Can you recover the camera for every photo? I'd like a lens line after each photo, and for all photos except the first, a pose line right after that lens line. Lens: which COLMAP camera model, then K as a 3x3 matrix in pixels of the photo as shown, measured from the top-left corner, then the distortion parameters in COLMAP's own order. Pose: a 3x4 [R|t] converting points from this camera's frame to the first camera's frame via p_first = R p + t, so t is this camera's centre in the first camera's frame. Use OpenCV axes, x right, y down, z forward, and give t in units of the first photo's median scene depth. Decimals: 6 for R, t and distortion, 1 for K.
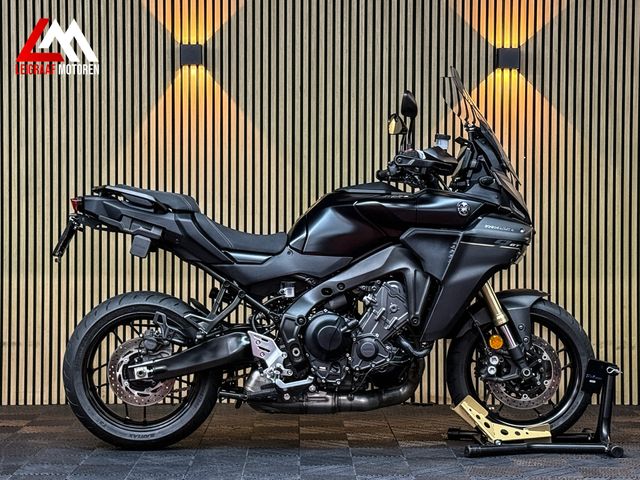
lens RADIAL K [[1368.8, 0, 320.0], [0, 1368.8, 240.0], [0, 0, 1]] dist [0.089433, 0.575944]
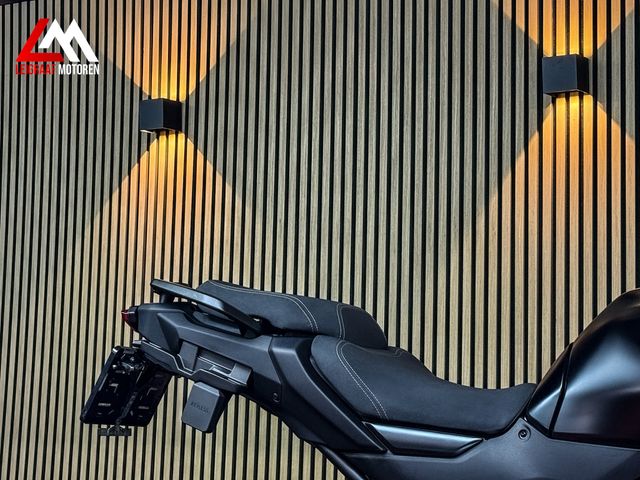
lens RADIAL K [[1368.8, 0, 320.0], [0, 1368.8, 240.0], [0, 0, 1]] dist [0.089433, 0.575944]
pose [[0.847714, -0.038602, -0.529048, 0.150066], [-0.027688, 0.992769, -0.116803, 0.001605], [0.529731, 0.113664, 0.840515, 0.607248]]
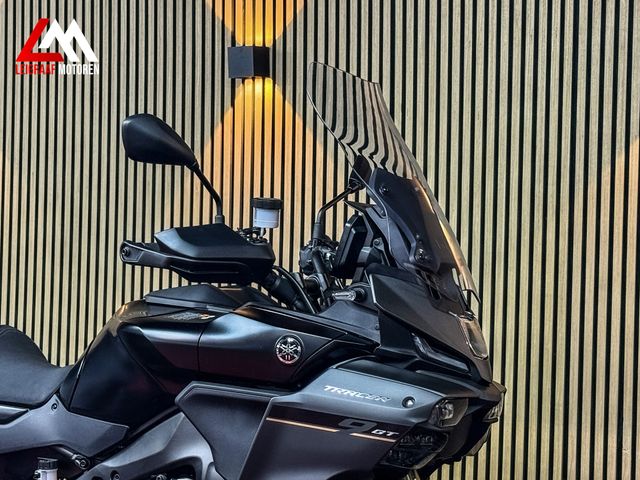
lens RADIAL K [[1368.8, 0, 320.0], [0, 1368.8, 240.0], [0, 0, 1]] dist [0.089433, 0.575944]
pose [[0.850711, 0.021819, -0.525181, 0.366058], [-0.028568, 0.999581, -0.004748, -0.059107], [0.524857, 0.019042, 0.850977, 0.575838]]
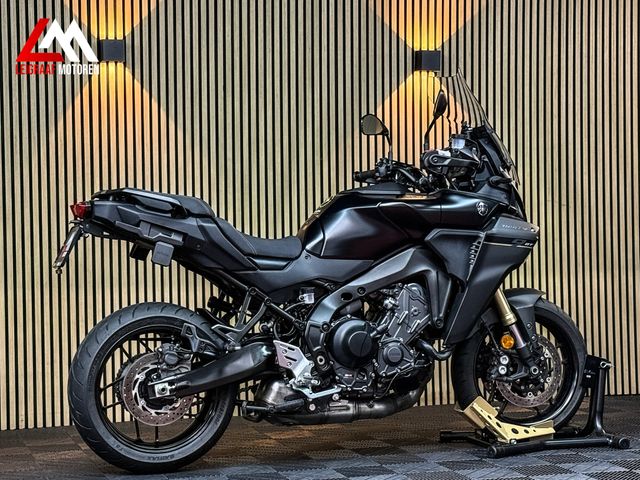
lens RADIAL K [[1368.8, 0, 320.0], [0, 1368.8, 240.0], [0, 0, 1]] dist [0.089433, 0.575944]
pose [[0.960752, -0.019935, 0.276693, -0.279474], [0.021654, 0.999761, -0.003159, 0.000460], [-0.276564, 0.009027, 0.960953, 0.074779]]
